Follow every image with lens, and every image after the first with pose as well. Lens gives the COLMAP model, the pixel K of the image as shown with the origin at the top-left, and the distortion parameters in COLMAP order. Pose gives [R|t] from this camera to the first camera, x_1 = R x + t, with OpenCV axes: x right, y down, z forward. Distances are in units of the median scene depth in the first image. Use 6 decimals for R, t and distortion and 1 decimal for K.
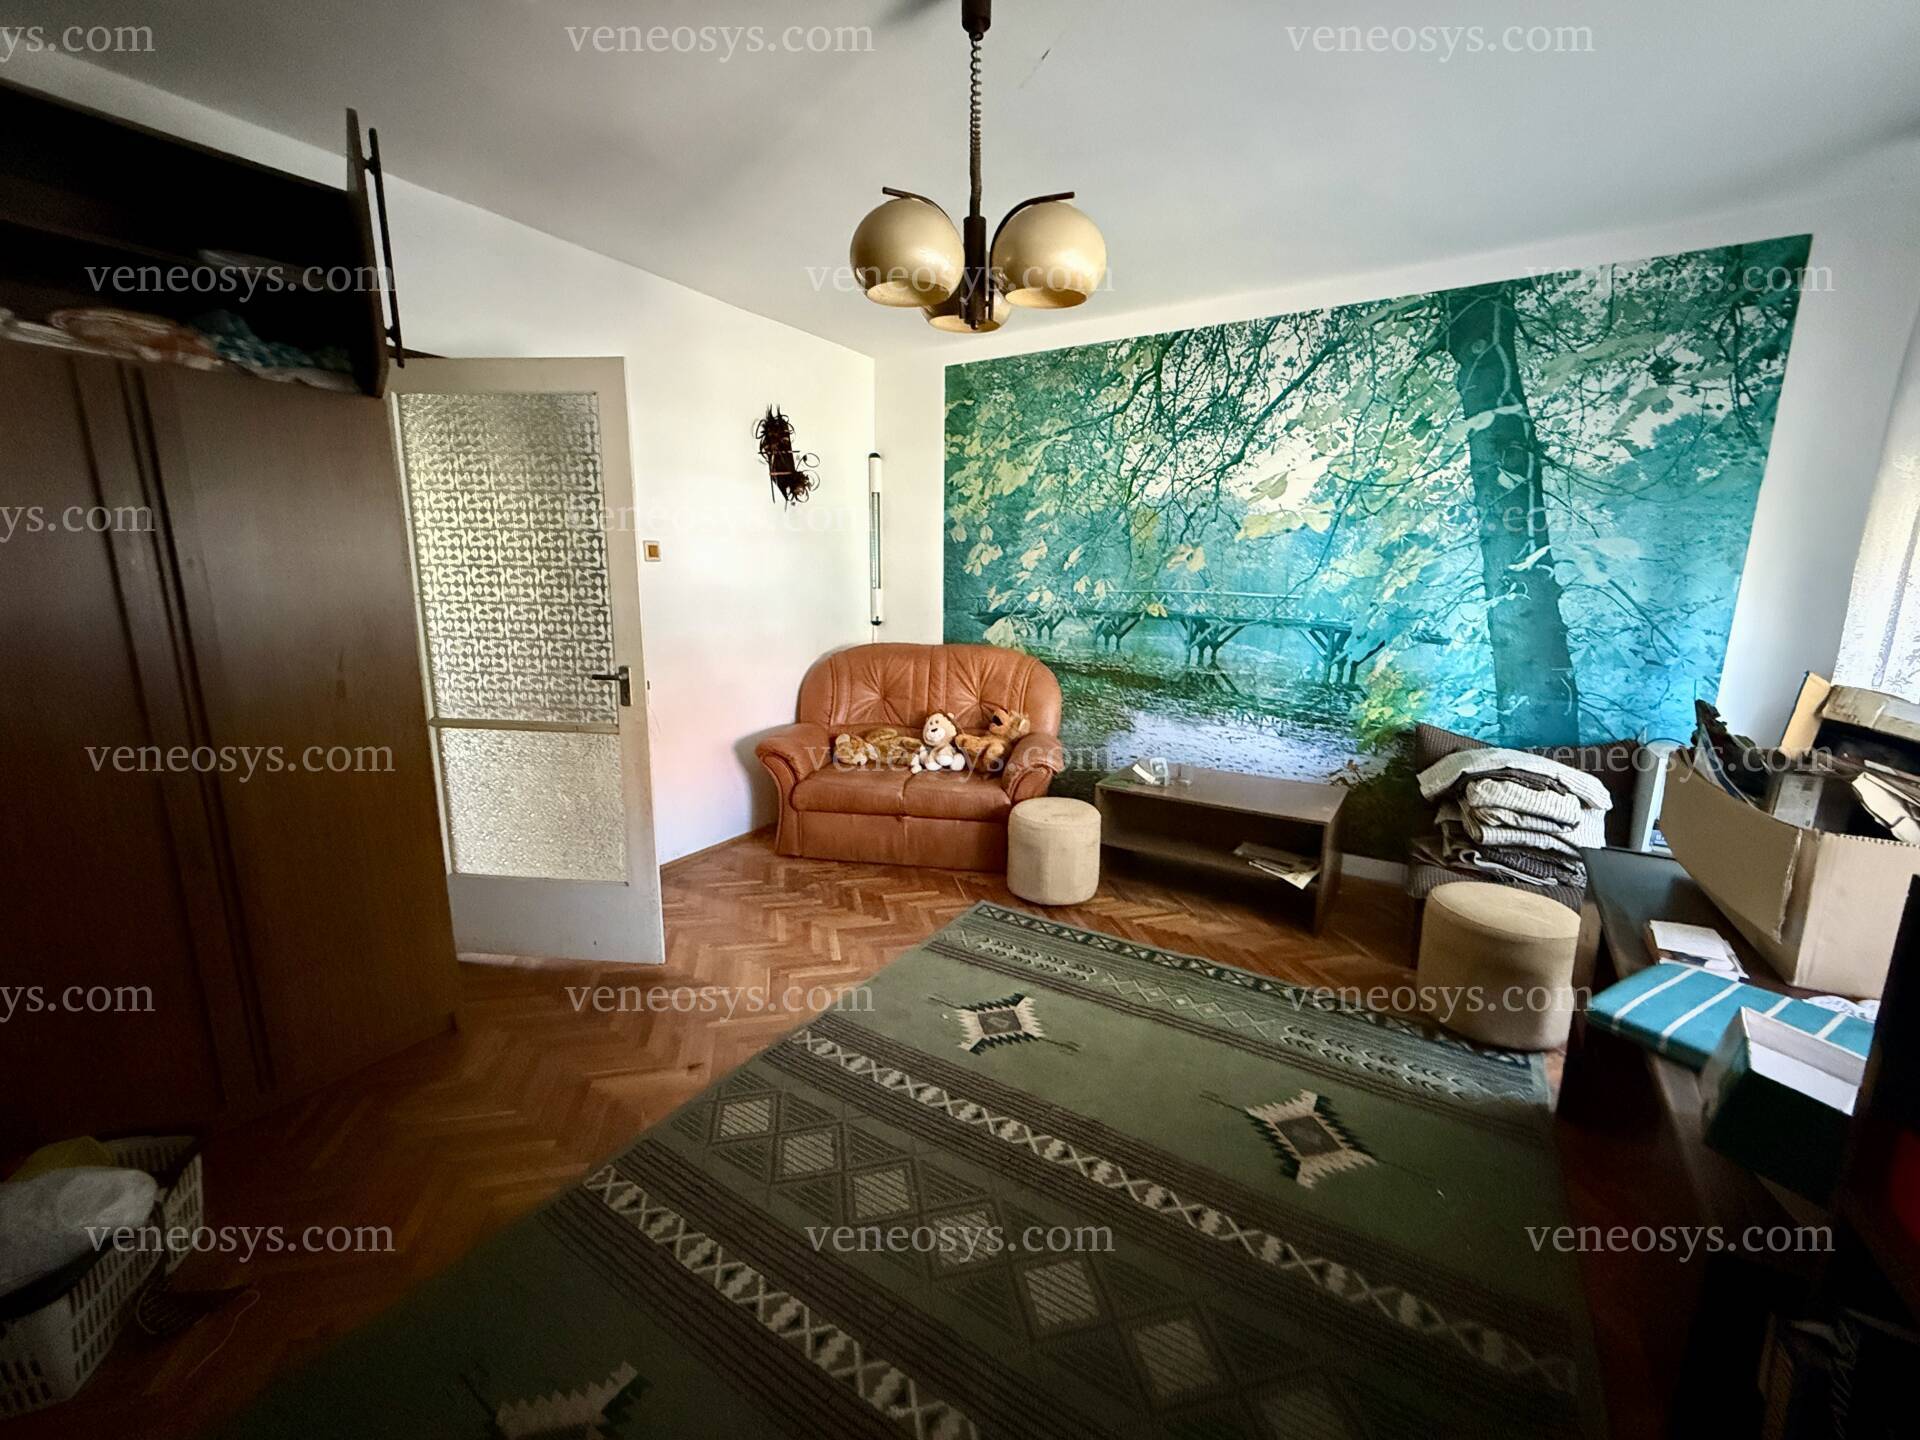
lens RADIAL K [[765.9, 0, 957.2], [0, 765.9, 716.6], [0, 0, 1]] dist [-0.000602, 0.000146]
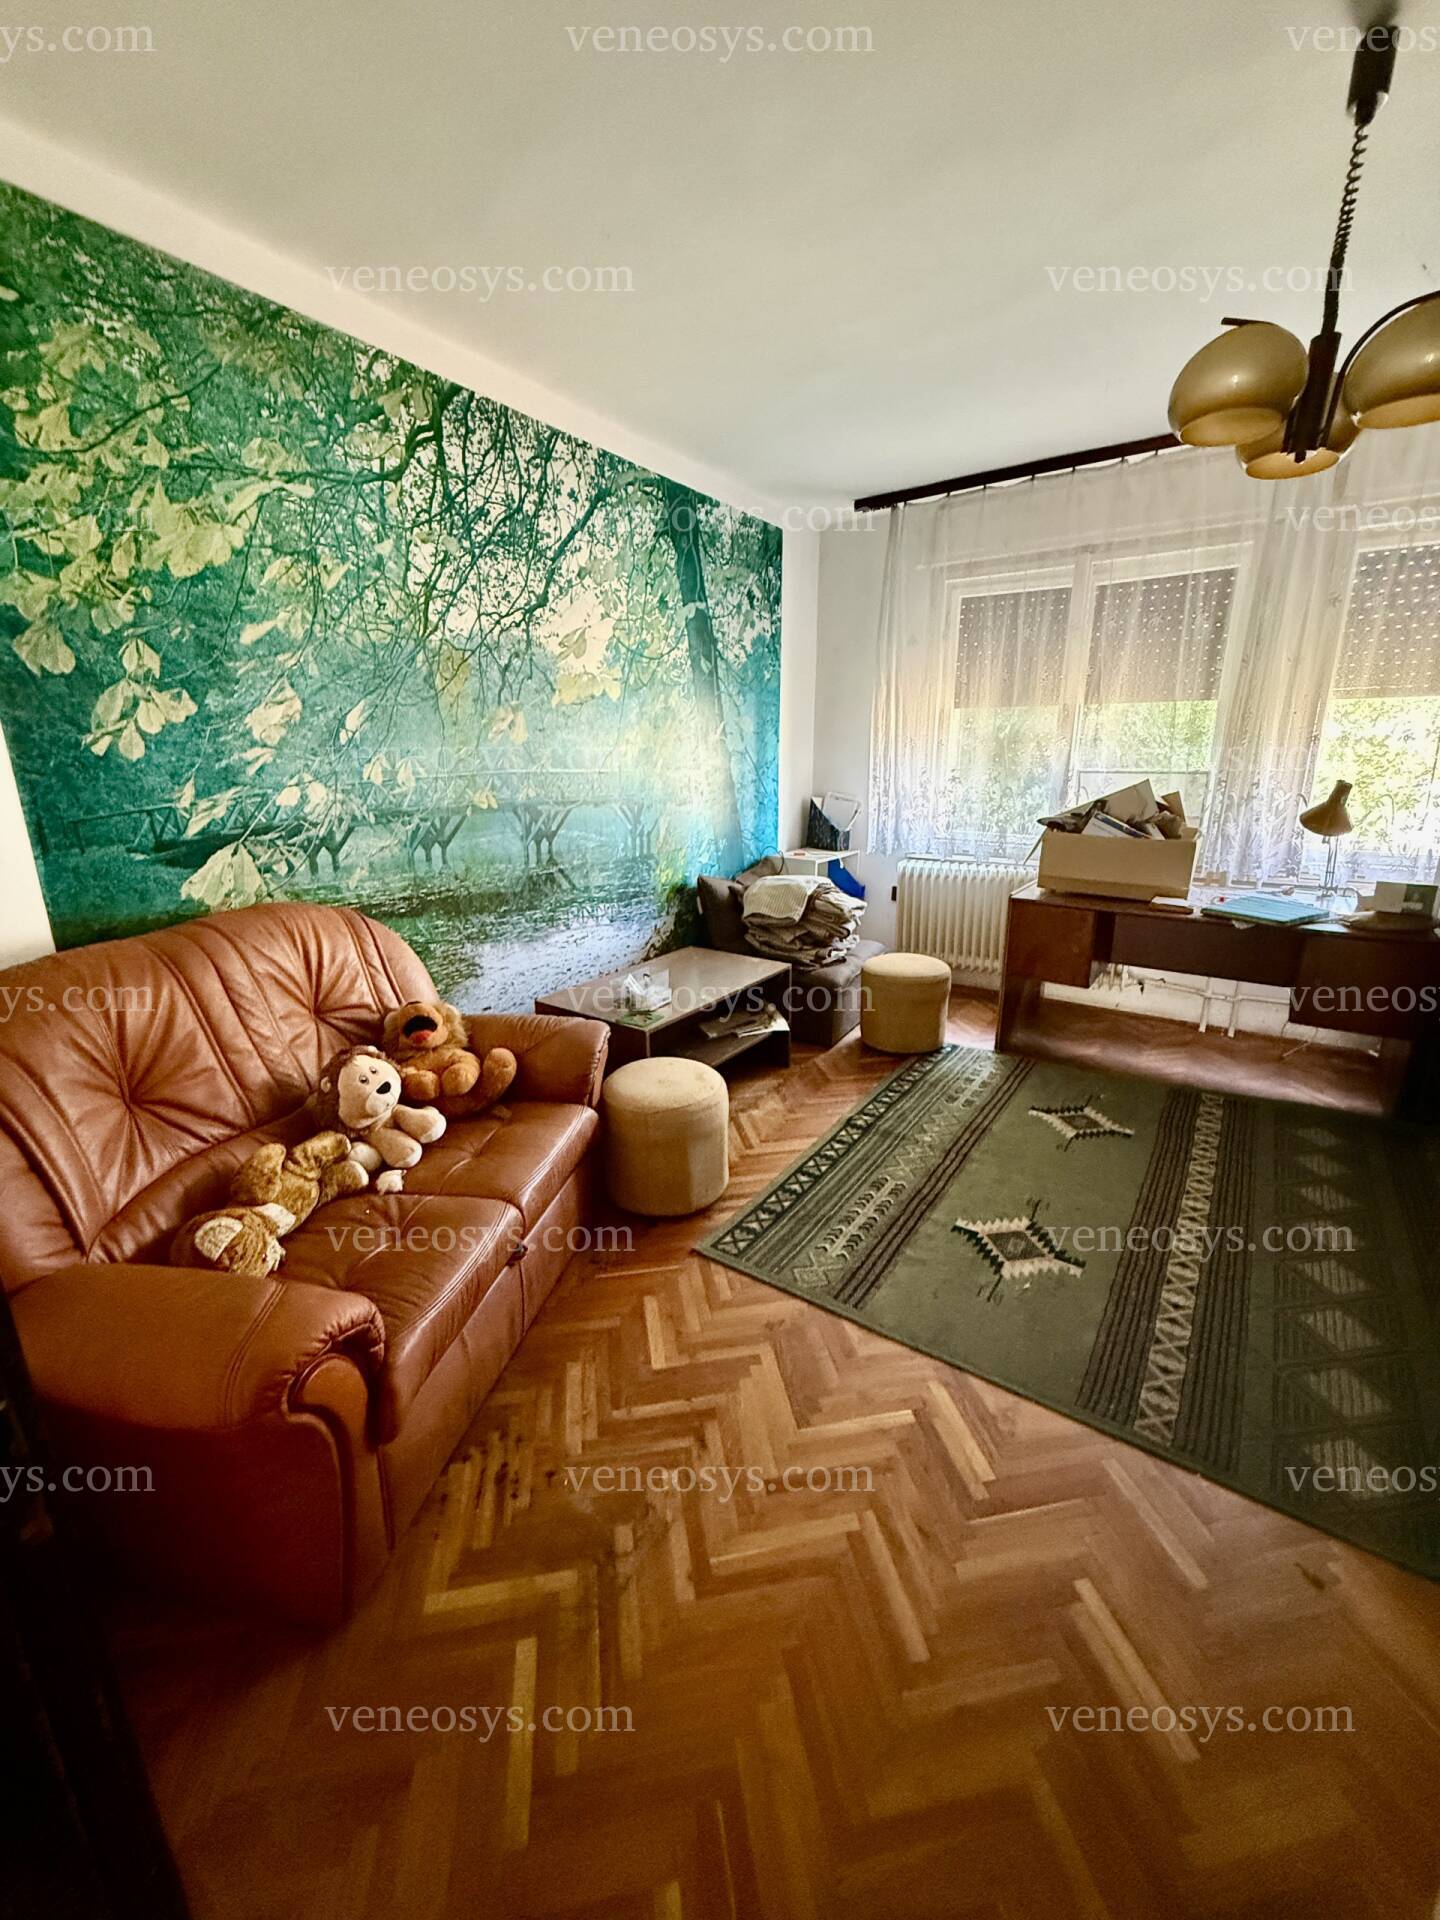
lens RADIAL K [[765.9, 0, 716.1], [0, 765.9, 957.7], [0, 0, 1]] dist [-0.000602, 0.000146]
pose [[0.040580, -0.269844, 0.962049, -0.476729], [0.201282, 0.945310, 0.256659, -0.145201], [-0.978692, 0.183228, 0.092676, 0.778479]]
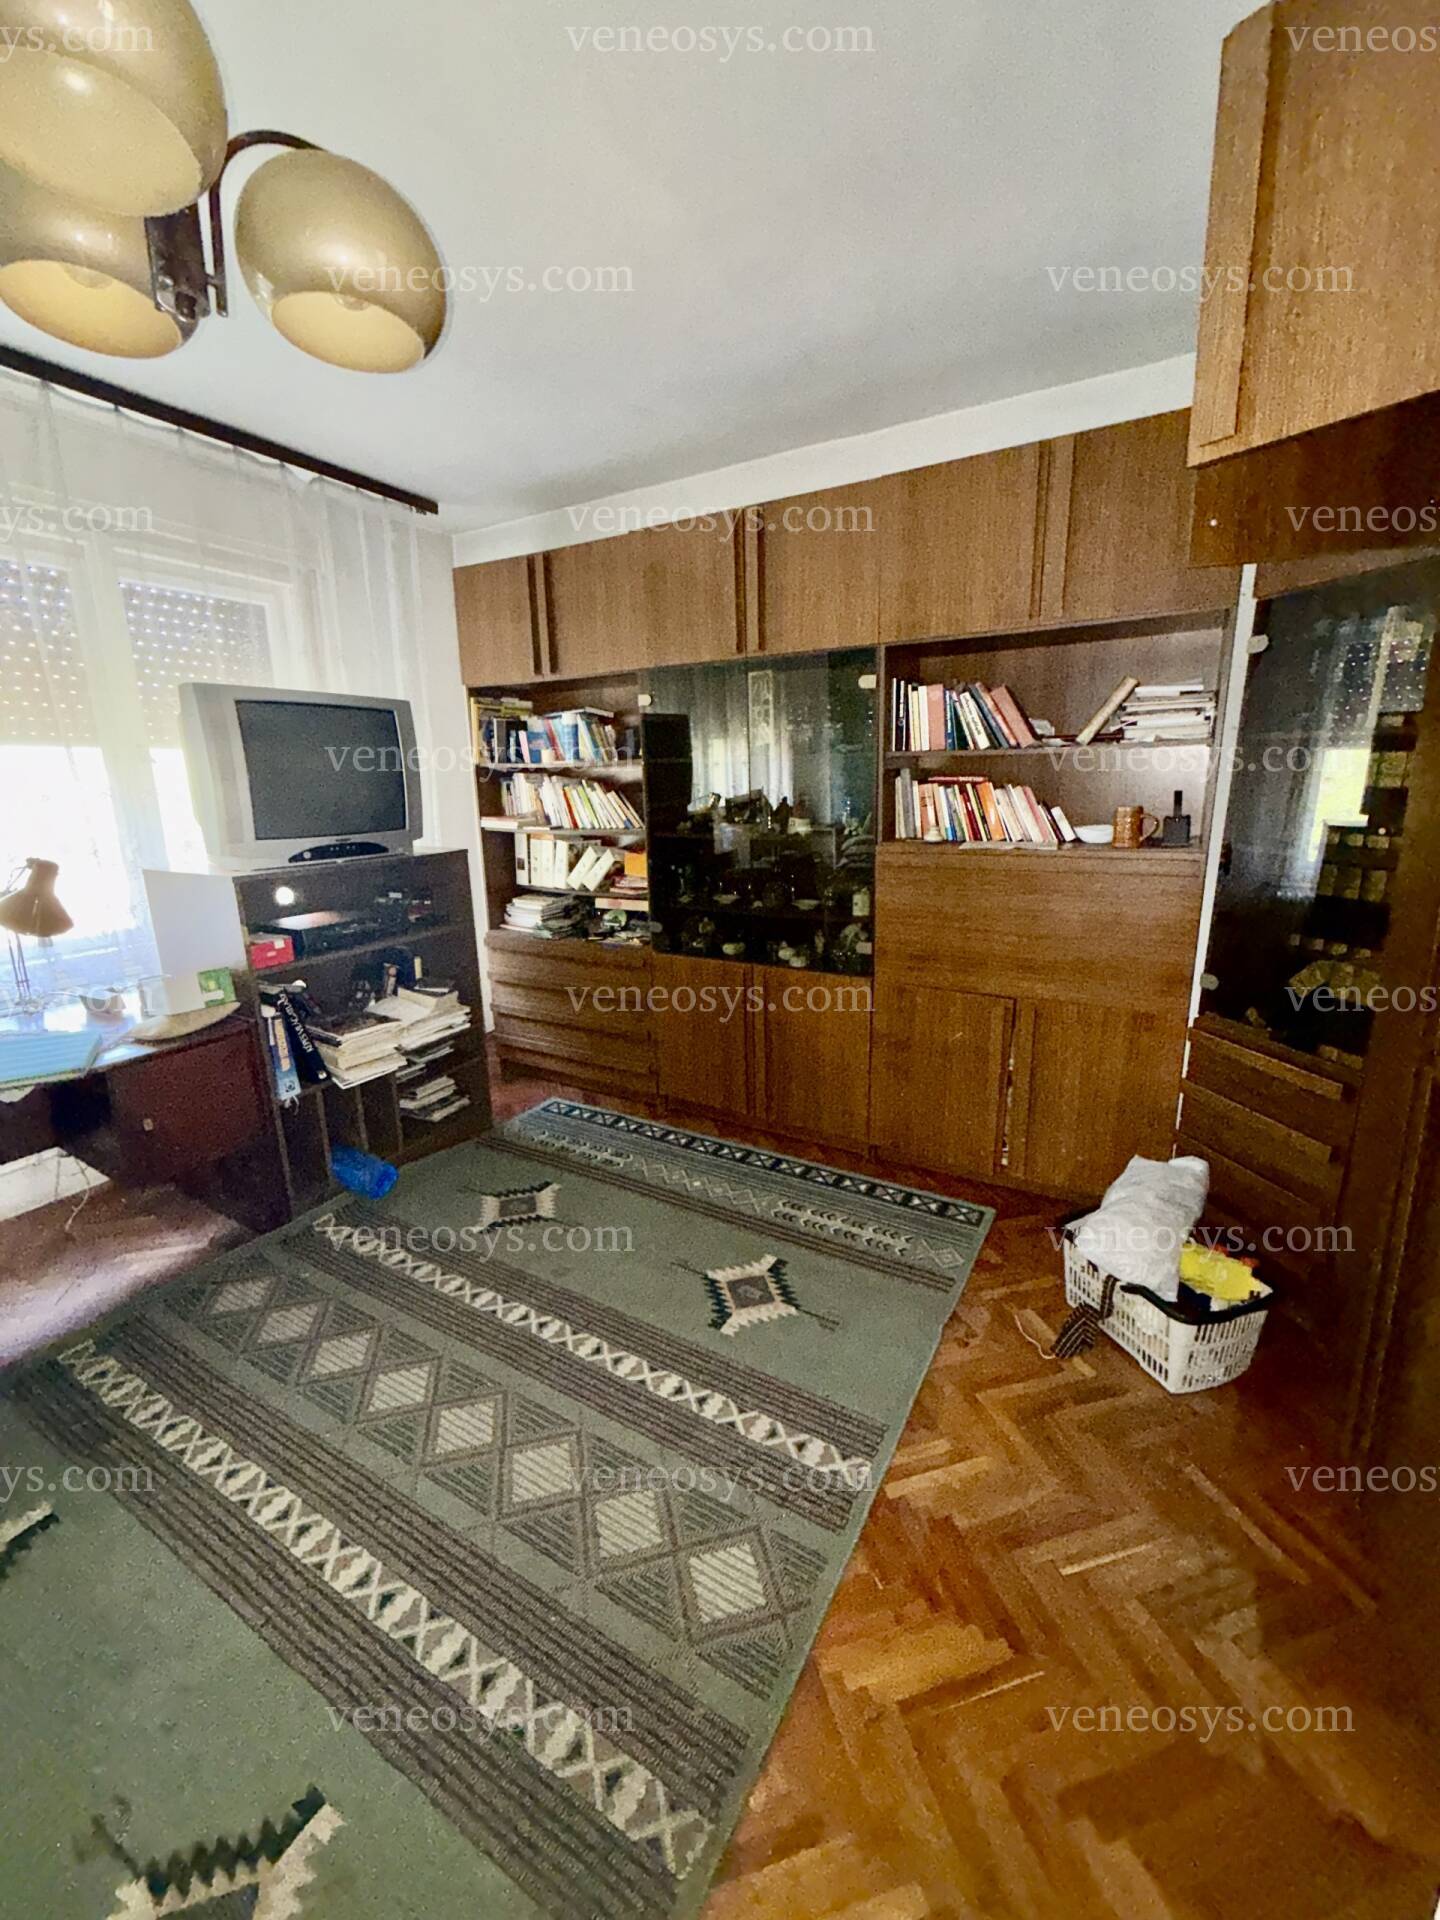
lens RADIAL K [[765.9, 0, 720.7], [0, 765.9, 959.8], [0, 0, 1]] dist [-0.000602, 0.000146]
pose [[-0.998928, 0.019437, -0.042023, -0.135599], [0.000455, 0.911691, 0.410877, -0.148366], [0.046299, 0.410417, -0.910722, 0.751844]]
